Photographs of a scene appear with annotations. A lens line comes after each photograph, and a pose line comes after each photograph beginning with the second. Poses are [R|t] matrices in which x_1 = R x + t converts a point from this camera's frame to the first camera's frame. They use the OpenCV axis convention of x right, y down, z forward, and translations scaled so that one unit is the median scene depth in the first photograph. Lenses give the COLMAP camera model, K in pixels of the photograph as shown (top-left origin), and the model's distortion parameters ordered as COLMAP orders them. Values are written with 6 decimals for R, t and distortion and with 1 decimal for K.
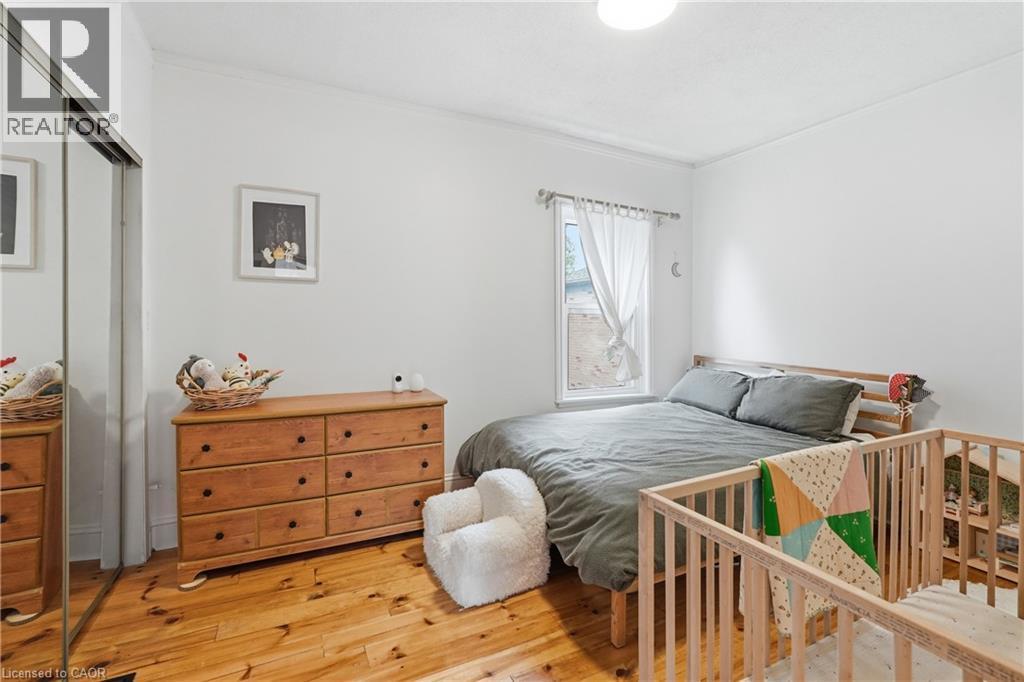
lens RADIAL K [[464.1, 0, 512.9], [0, 464.1, 335.6], [0, 0, 1]] dist [-0.002192, -0.000040]
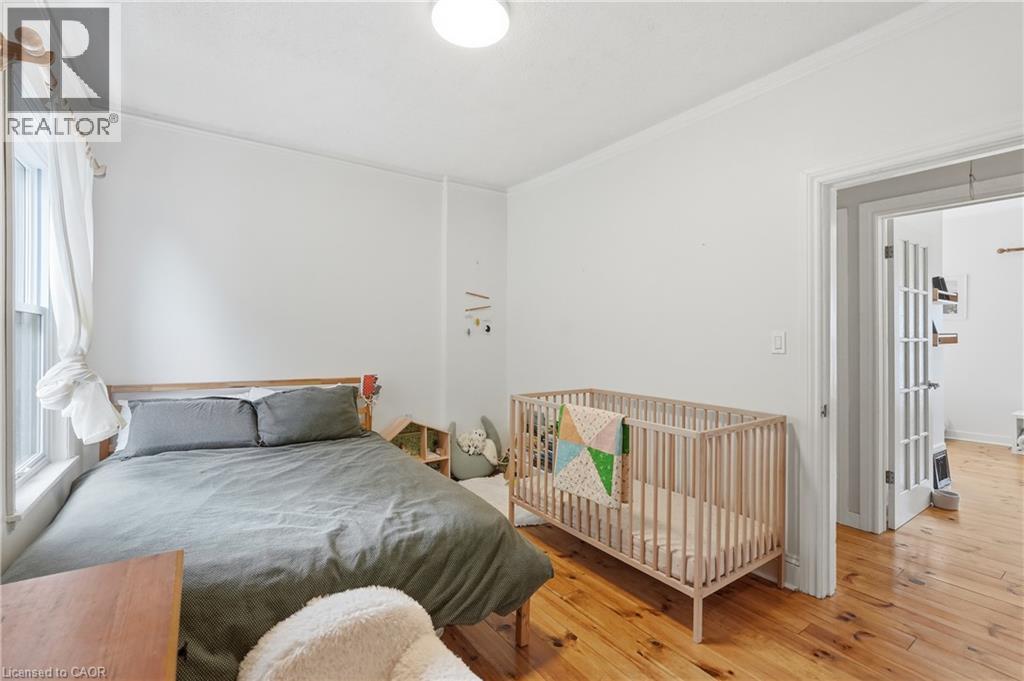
lens RADIAL K [[464.1, 0, 512.9], [0, 464.1, 335.1], [0, 0, 1]] dist [-0.002192, -0.000040]
pose [[-0.151401, -0.000858, 0.988472, -0.624204], [0.025182, 0.999672, 0.004725, -0.032137], [-0.988152, 0.025608, -0.151330, 0.894277]]
